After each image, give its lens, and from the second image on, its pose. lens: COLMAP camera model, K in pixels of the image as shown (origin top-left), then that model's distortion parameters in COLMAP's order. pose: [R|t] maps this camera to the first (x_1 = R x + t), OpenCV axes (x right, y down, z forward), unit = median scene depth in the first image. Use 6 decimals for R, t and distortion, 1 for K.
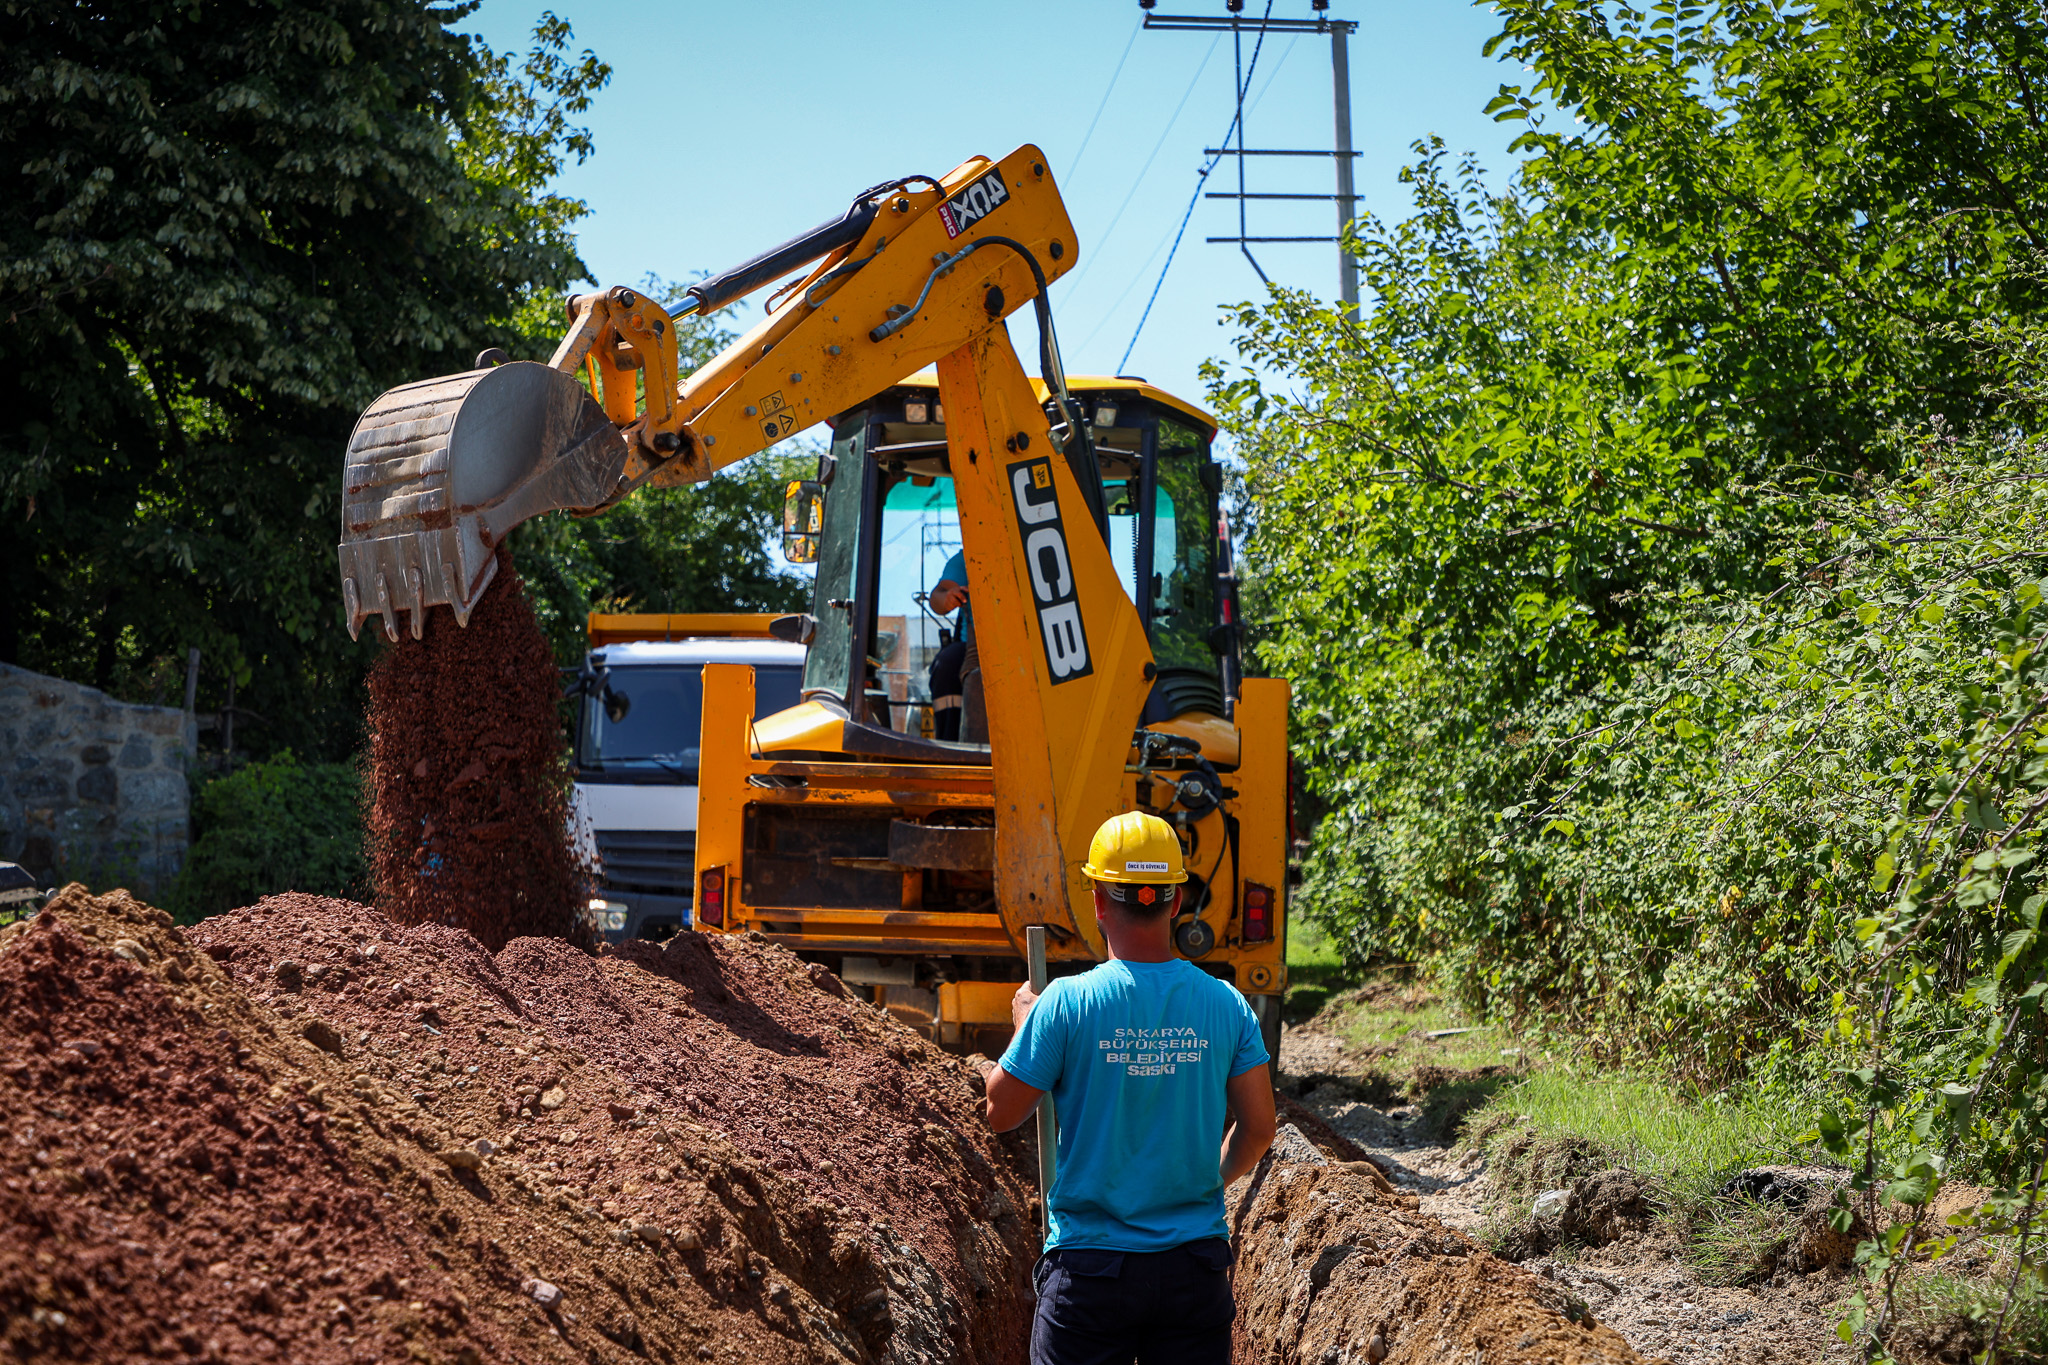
lens RADIAL K [[3442.2, 0, 1018.6], [0, 3442.2, 645.0], [0, 0, 1]] dist [0.028253, -0.068524]
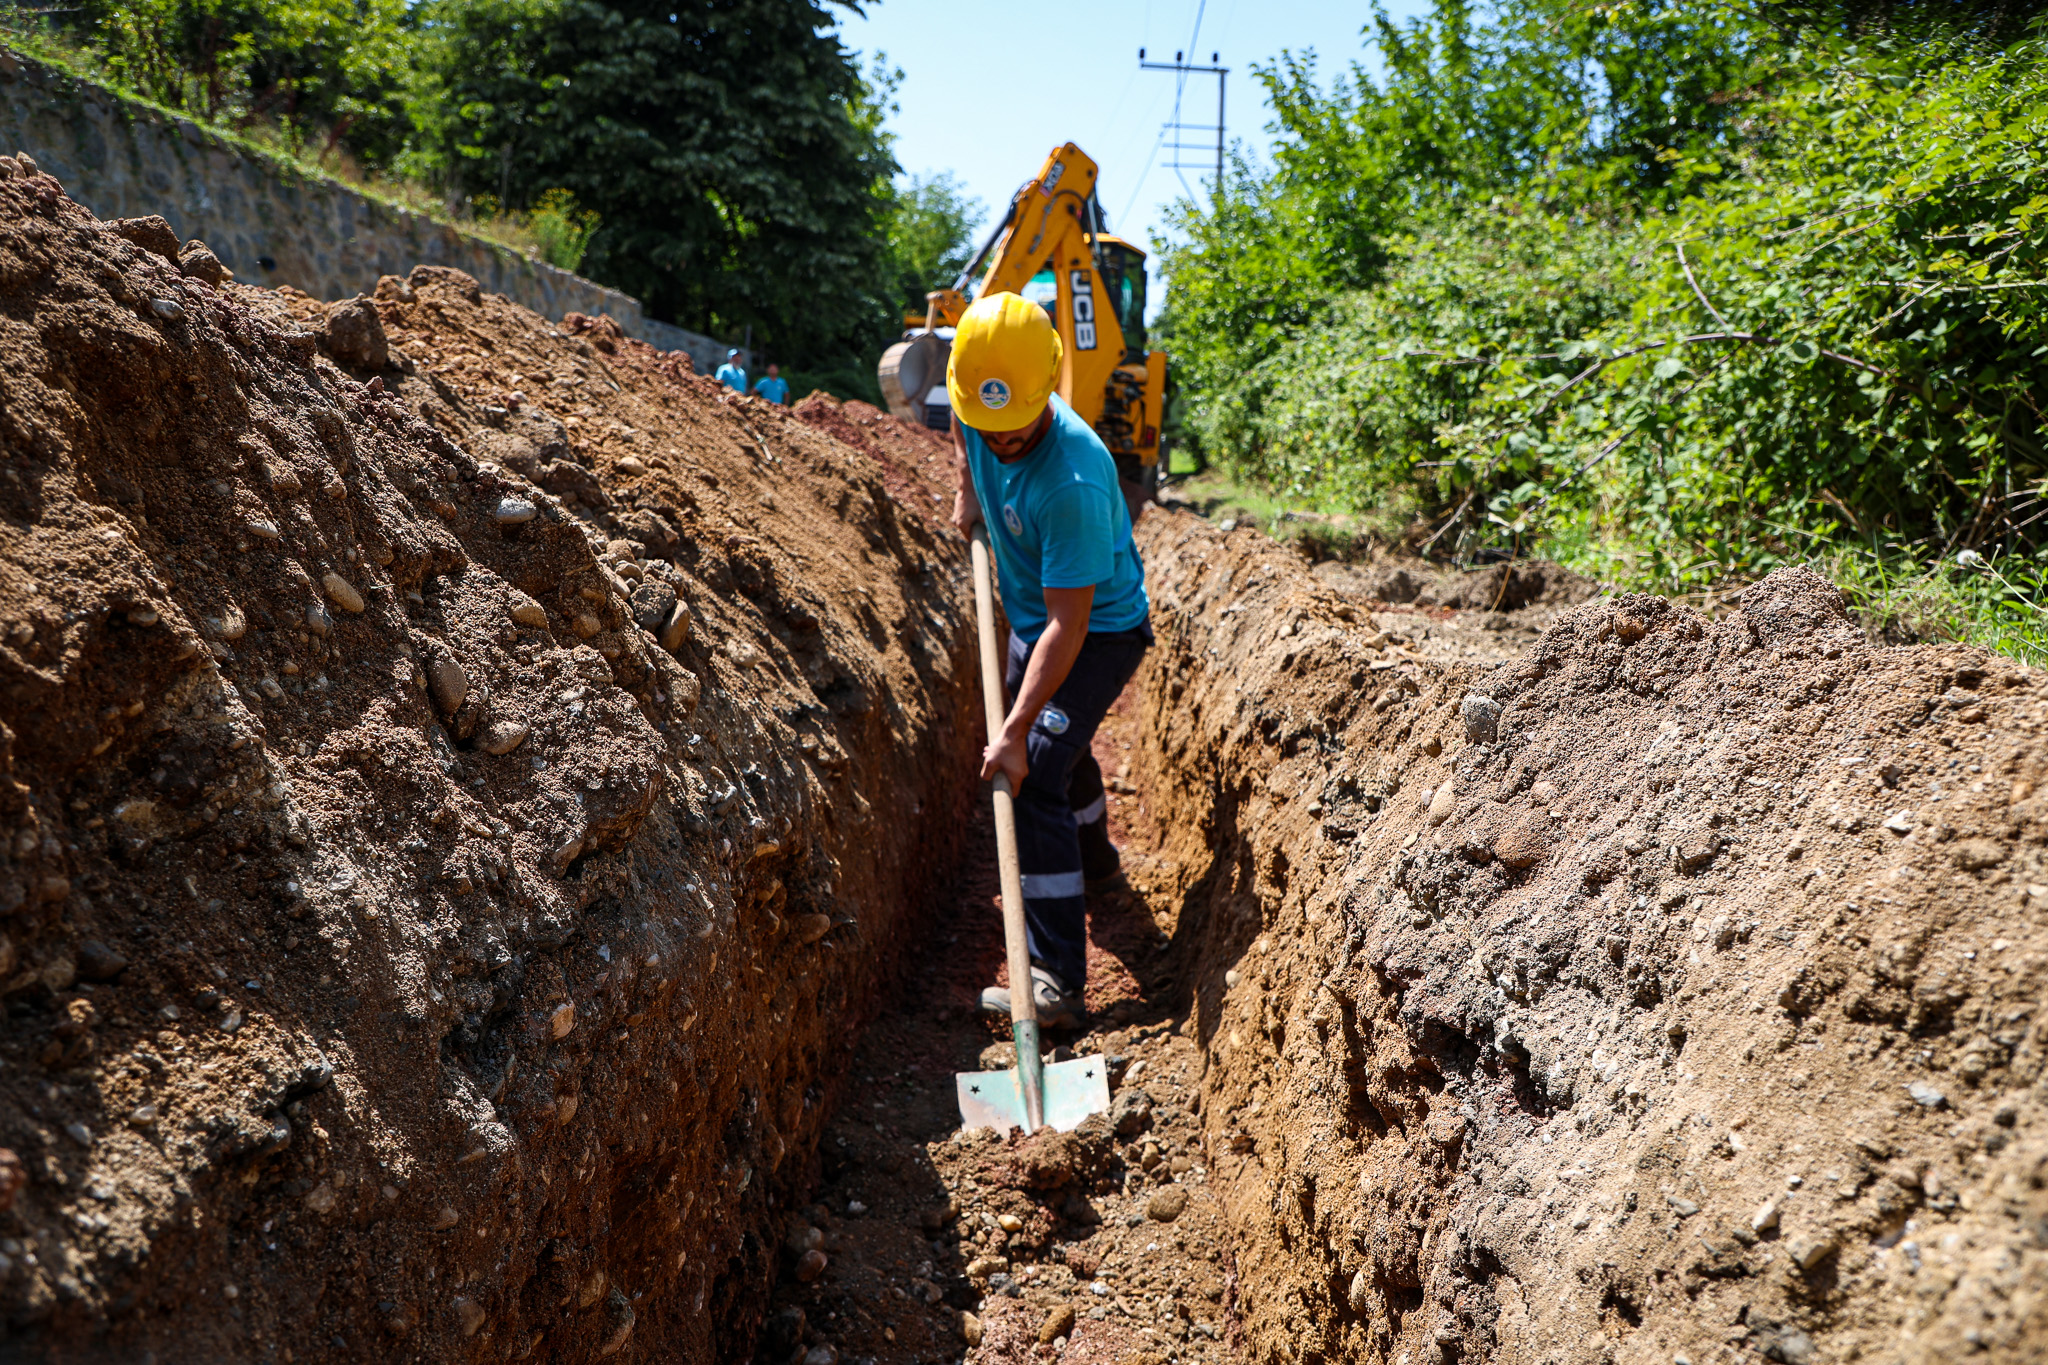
lens RADIAL K [[1377.3, 0, 1024.0], [0, 1377.3, 682.5], [0, 0, 1]] dist [-0.010902, 0.000005]
pose [[0.998678, 0.044493, -0.025752, 0.003686], [-0.036842, 0.968798, 0.245100, -0.000147], [0.035853, -0.243827, 0.969156, -0.149118]]
